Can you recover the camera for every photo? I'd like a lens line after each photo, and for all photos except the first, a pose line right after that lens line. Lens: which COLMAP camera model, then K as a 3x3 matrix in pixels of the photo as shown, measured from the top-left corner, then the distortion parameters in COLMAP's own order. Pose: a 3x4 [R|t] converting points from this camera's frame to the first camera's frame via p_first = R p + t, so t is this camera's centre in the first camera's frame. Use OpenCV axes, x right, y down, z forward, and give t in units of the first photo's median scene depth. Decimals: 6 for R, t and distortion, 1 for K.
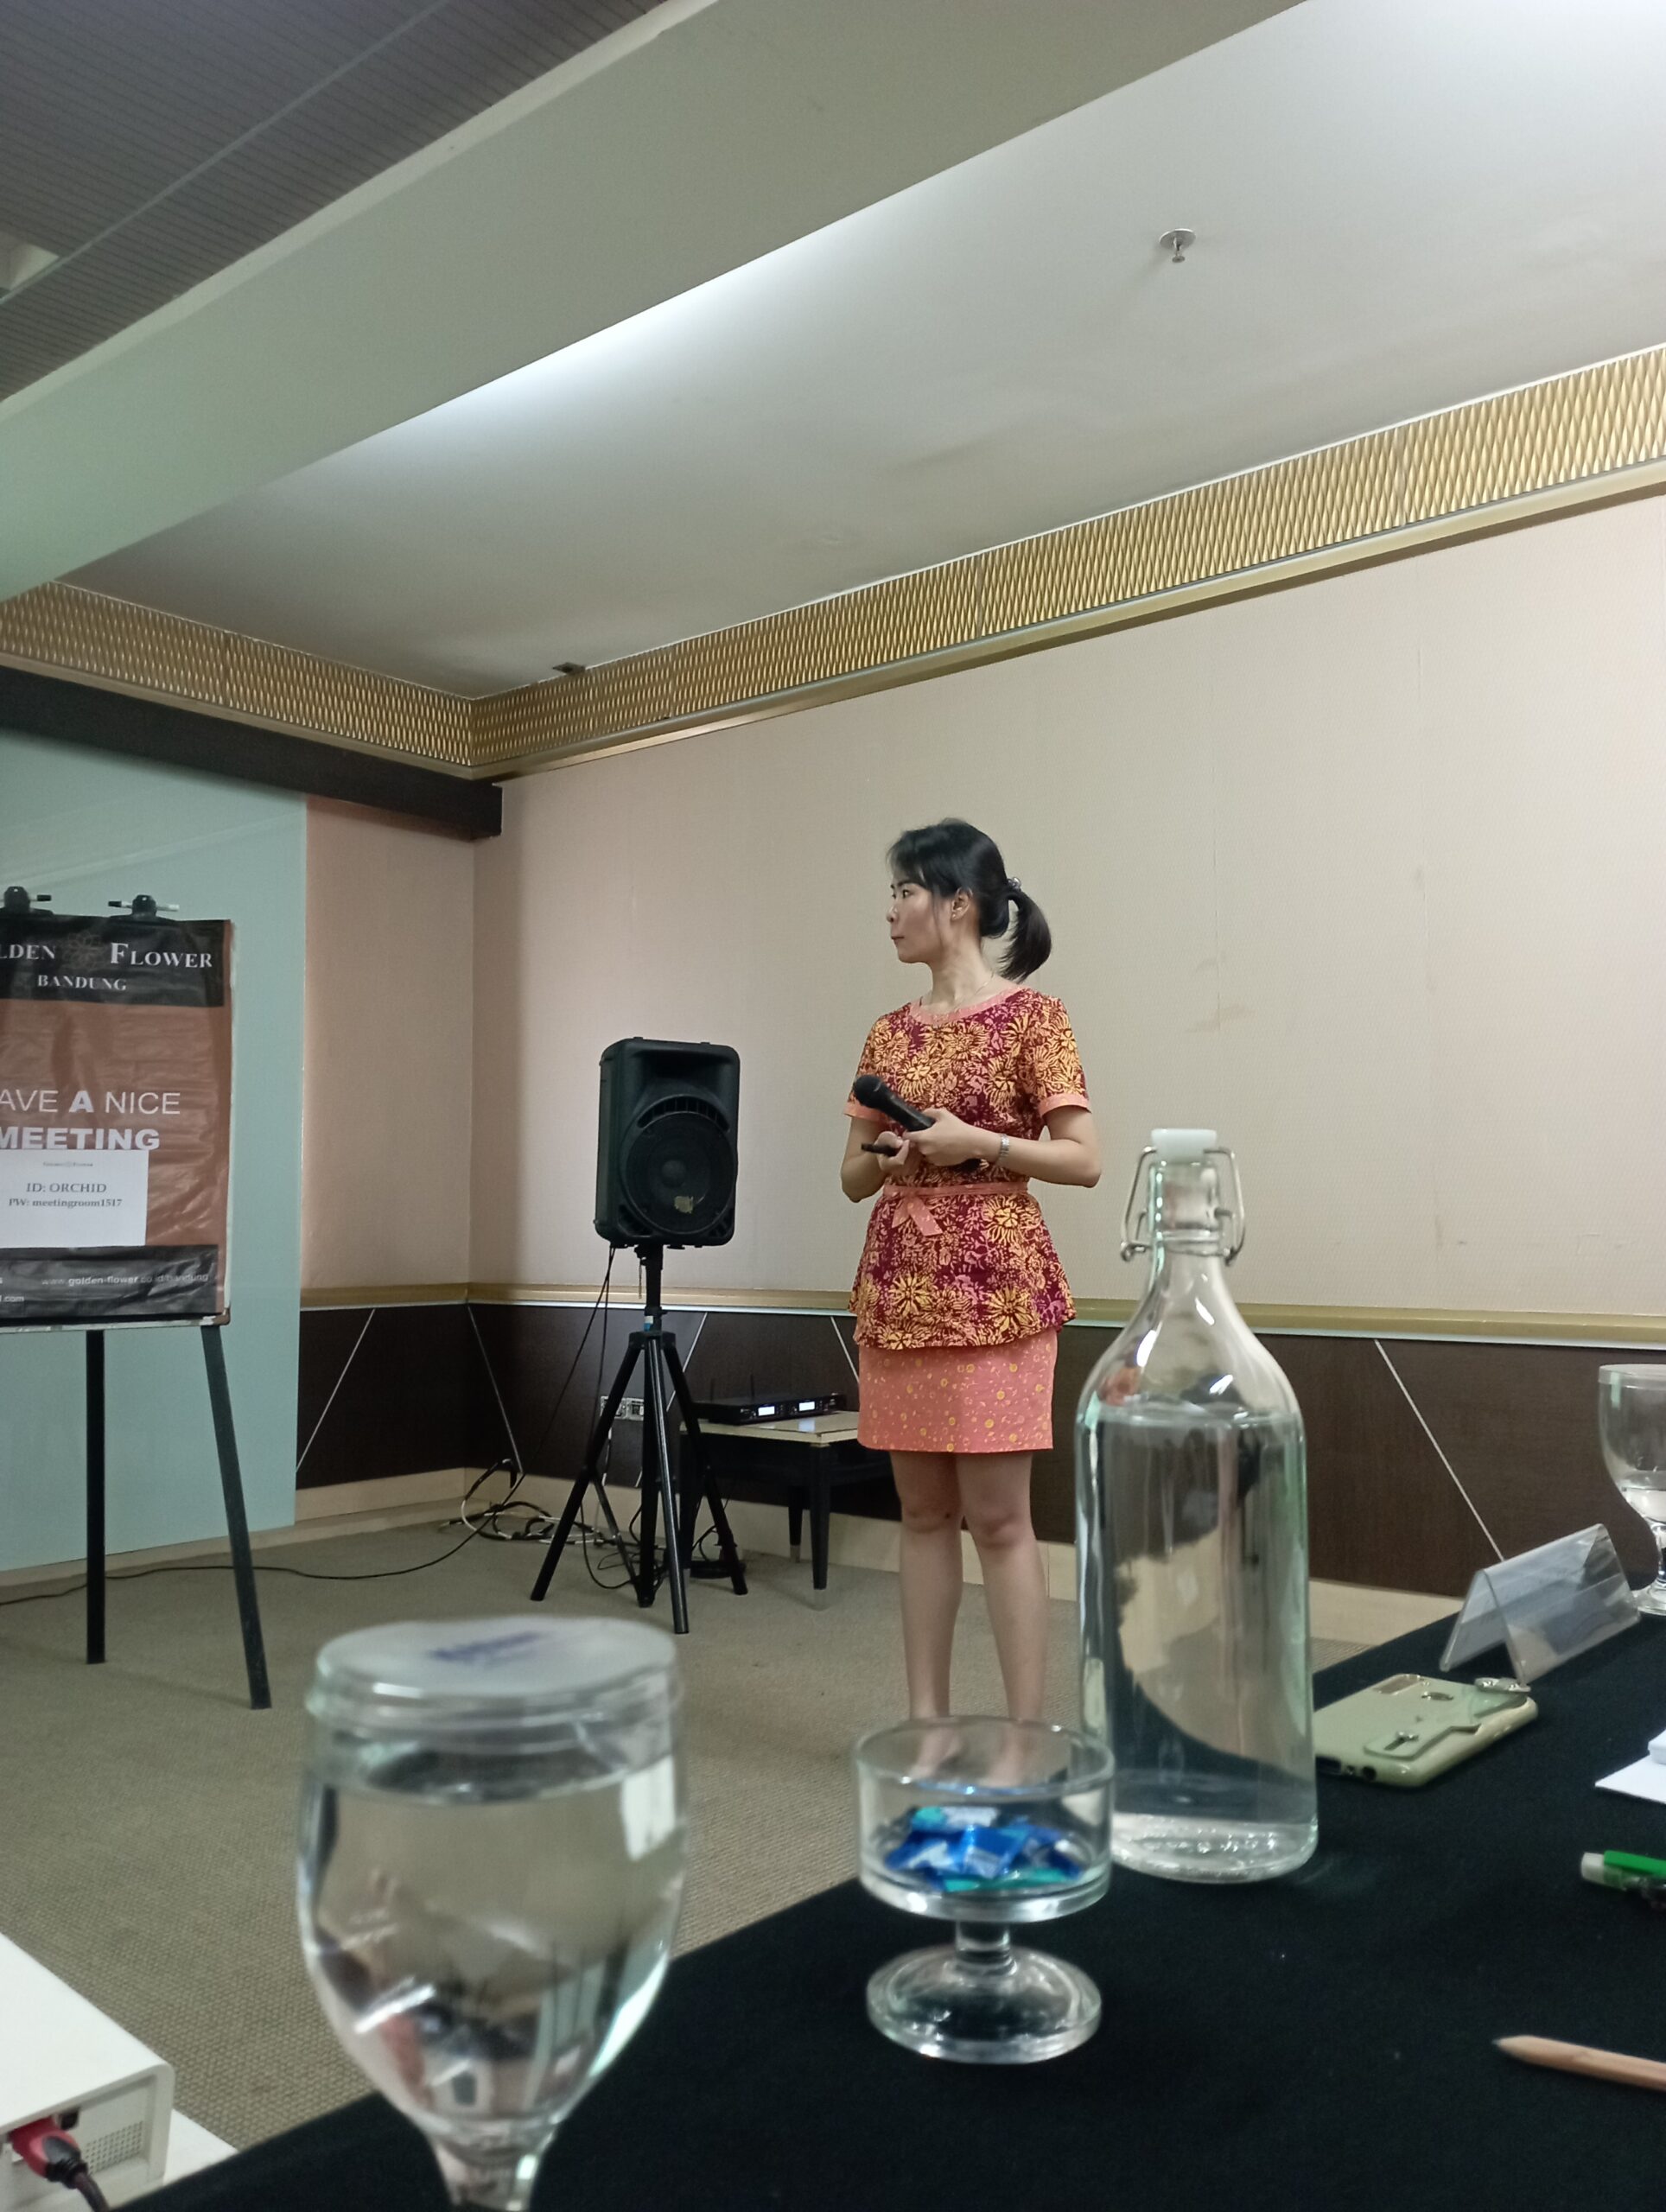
lens RADIAL K [[1809.8, 0, 854.4], [0, 1809.8, 1109.5], [0, 0, 1]] dist [0.073193, -0.054026]
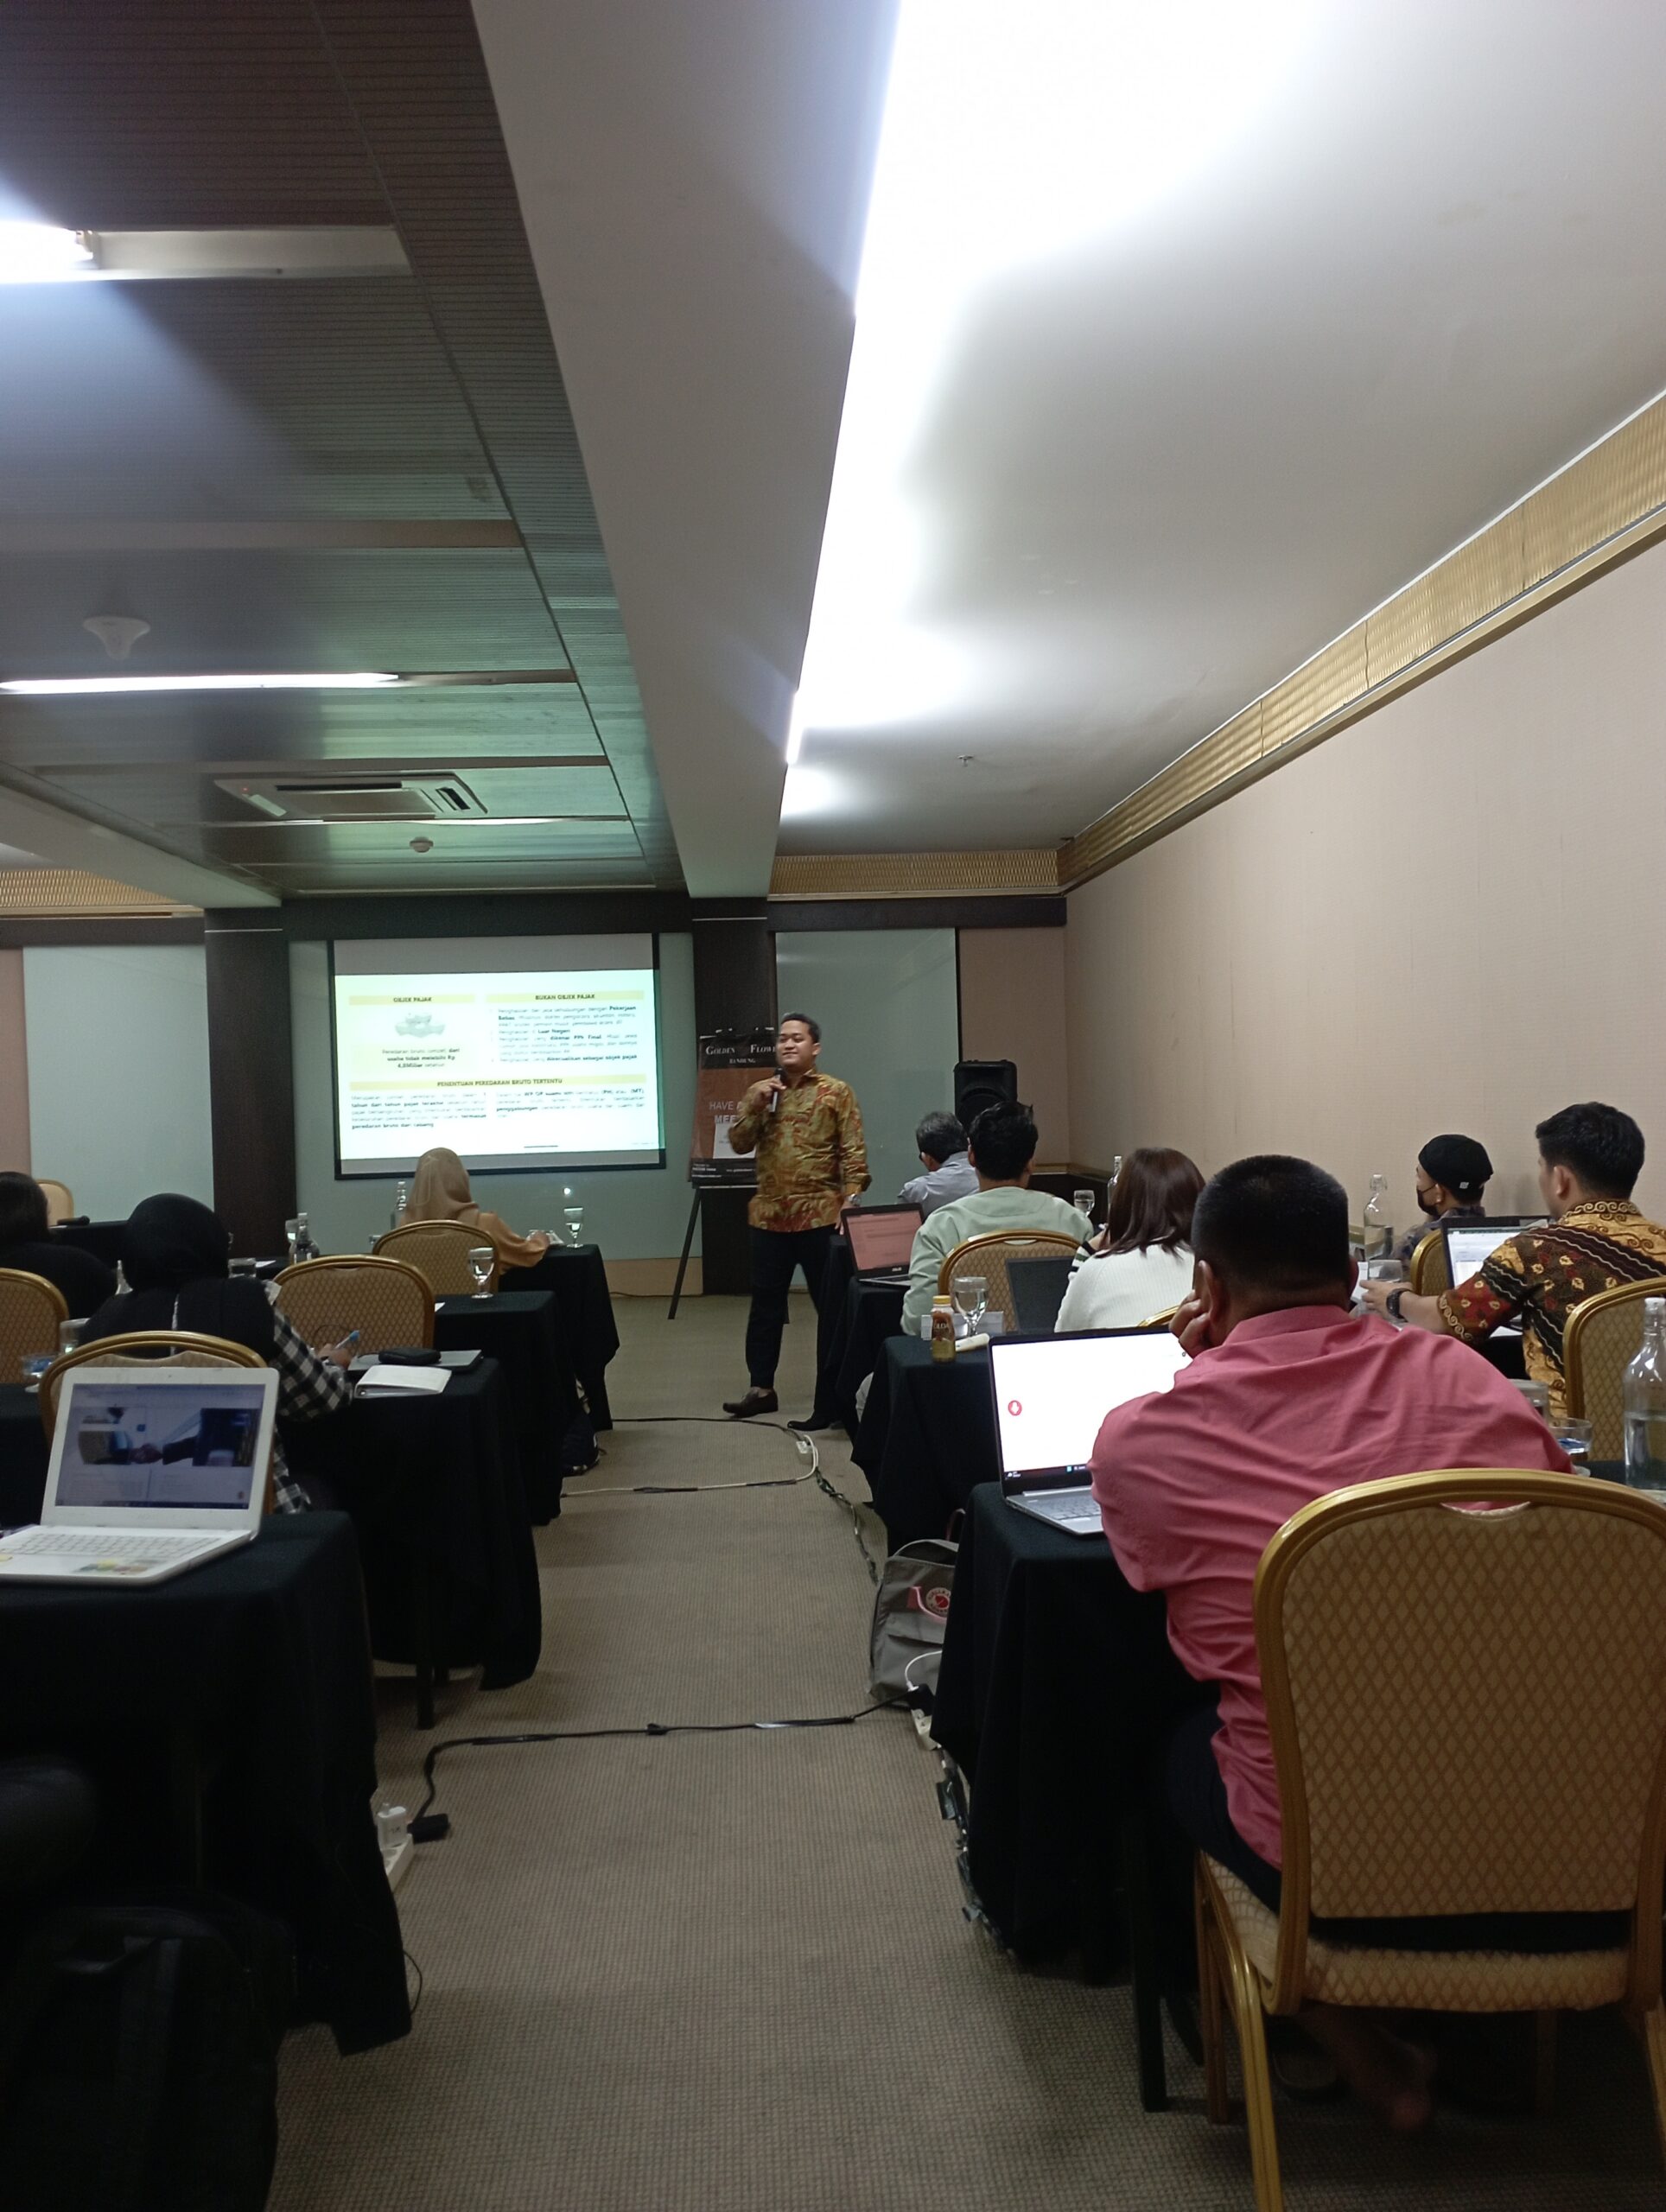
lens RADIAL K [[1809.8, 0, 832.6], [0, 1809.8, 1110.1], [0, 0, 1]] dist [0.073193, -0.054026]
pose [[0.671578, -0.008799, -0.740882, 1.662864], [0.074596, 0.995652, 0.055794, -0.136030], [0.737169, -0.092737, 0.669314, -0.711014]]
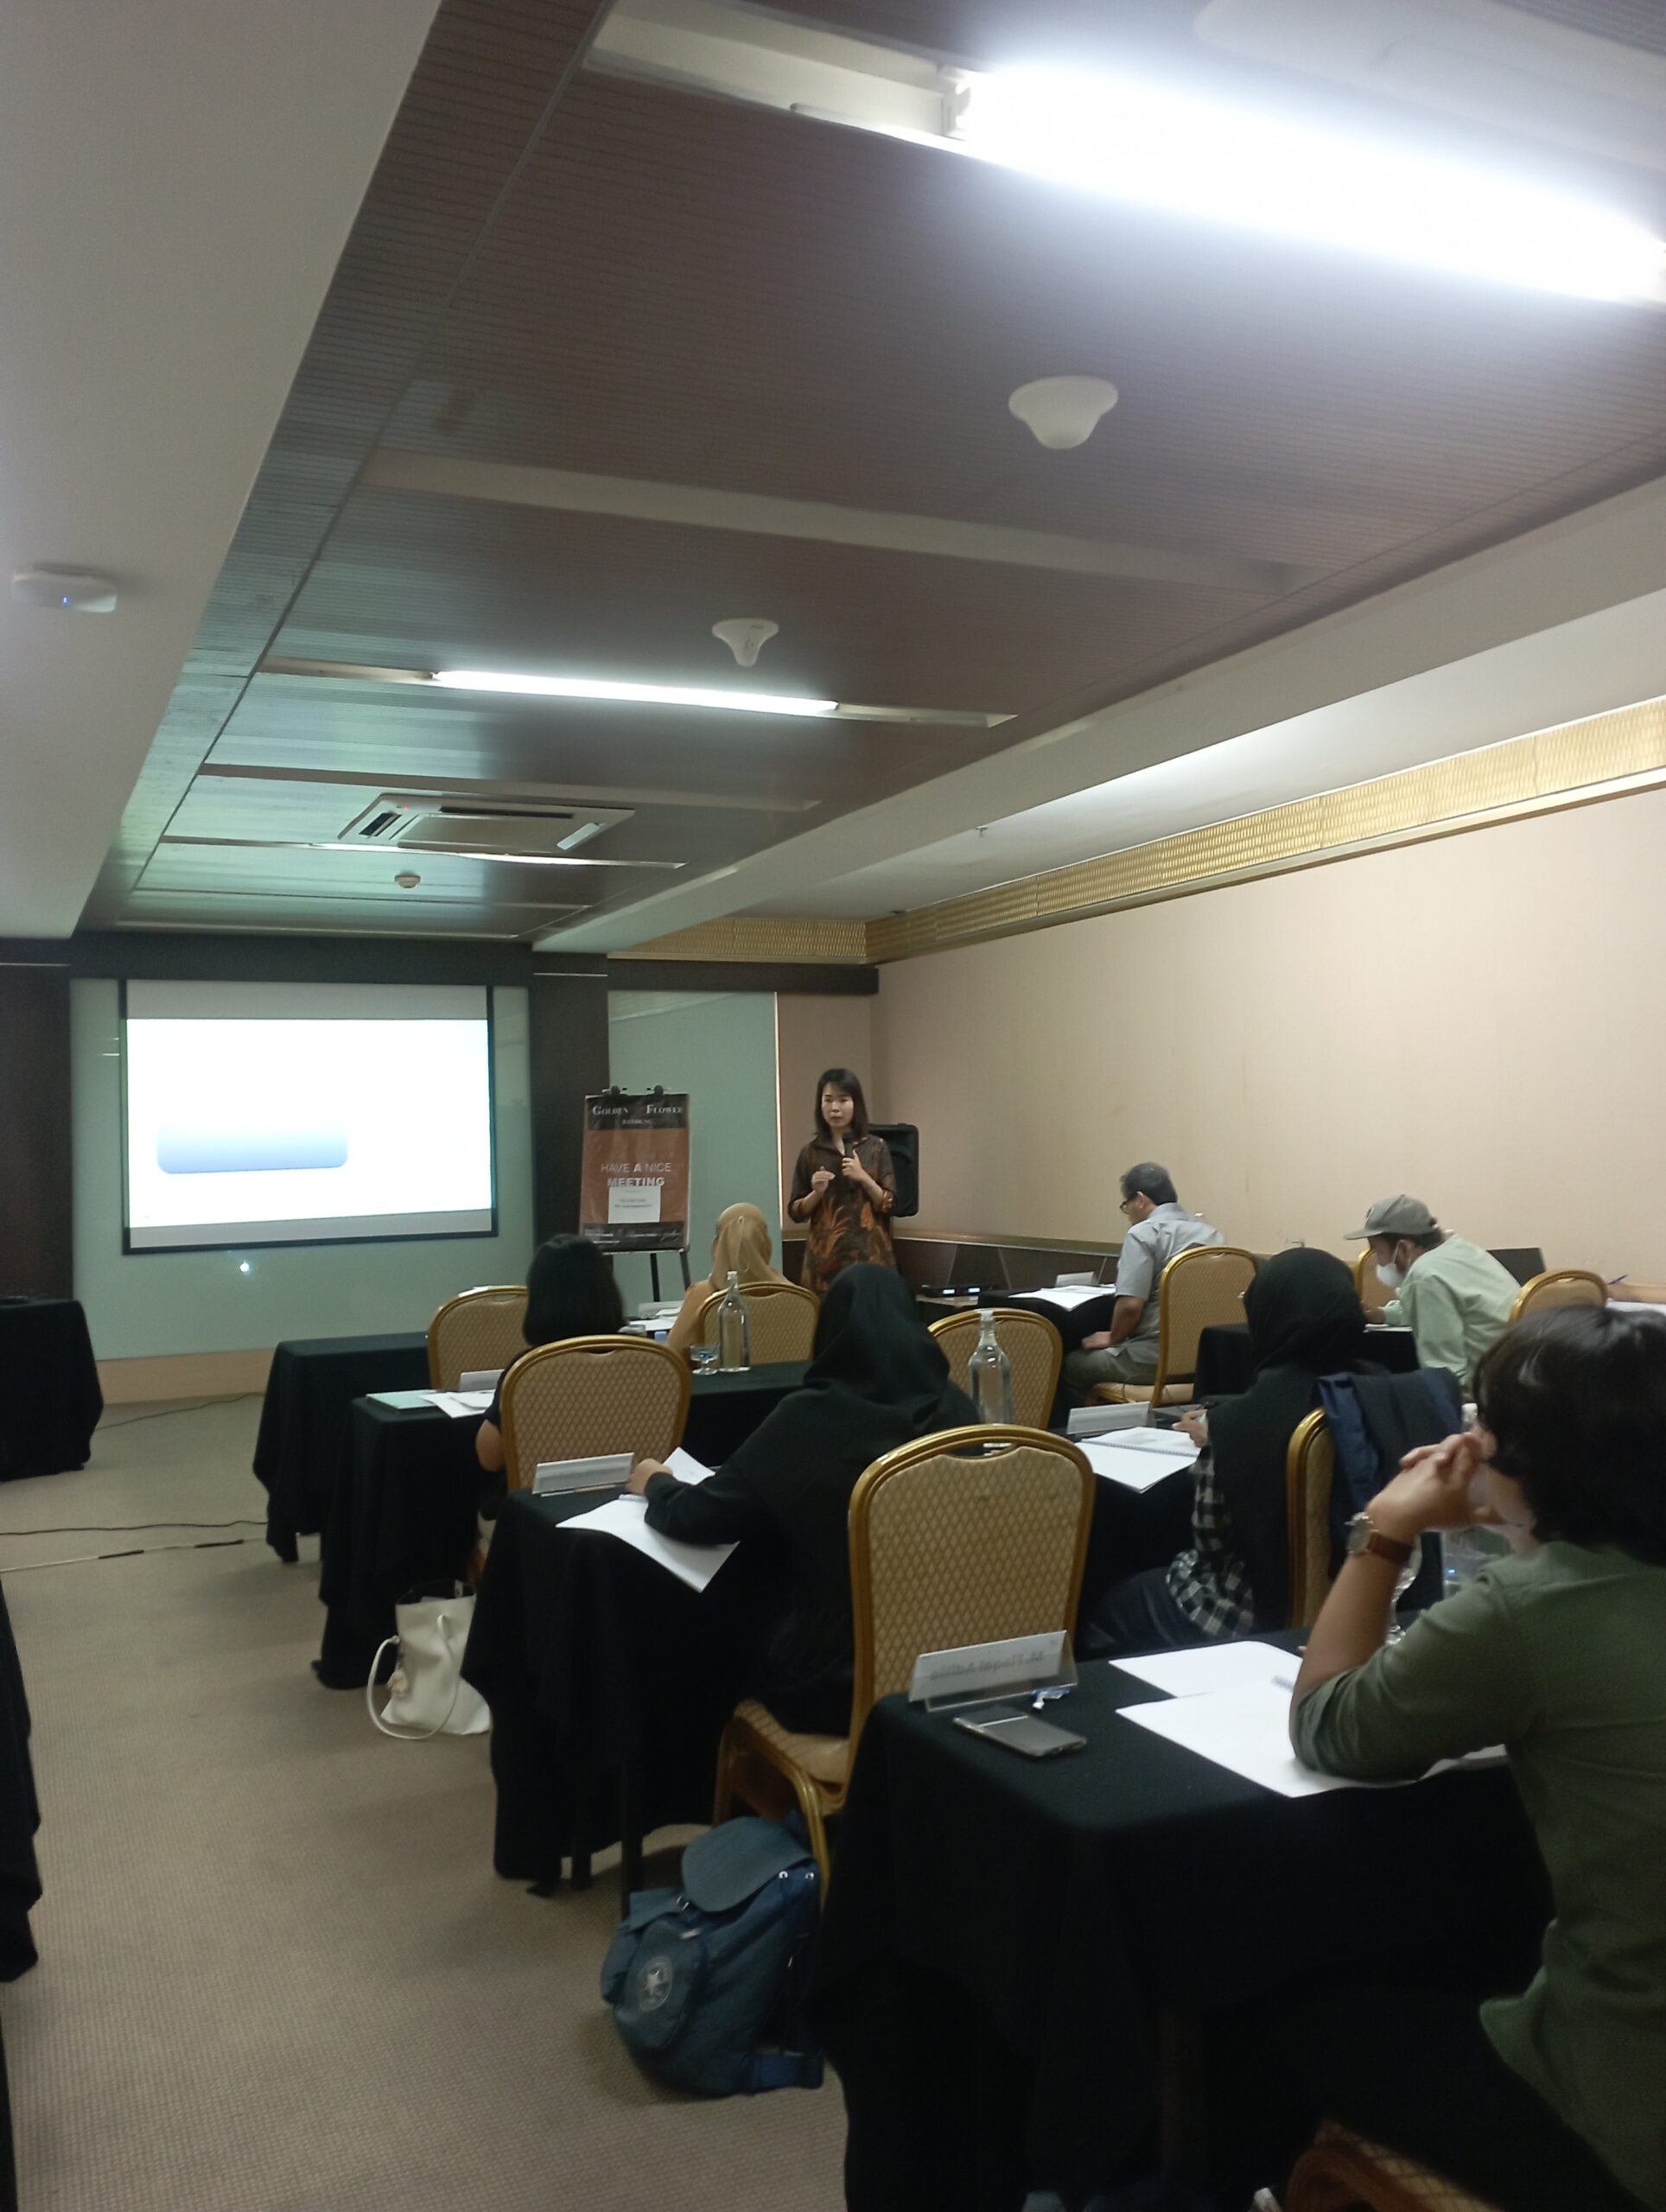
lens RADIAL K [[1804.5, 0, 840.0], [0, 1804.5, 1110.7], [0, 0, 1]] dist [0.078178, -0.052125]
pose [[0.901622, -0.025436, -0.431776, 0.959676], [0.048478, 0.997922, 0.042444, -0.180758], [0.429799, -0.059200, 0.900982, -1.209095]]
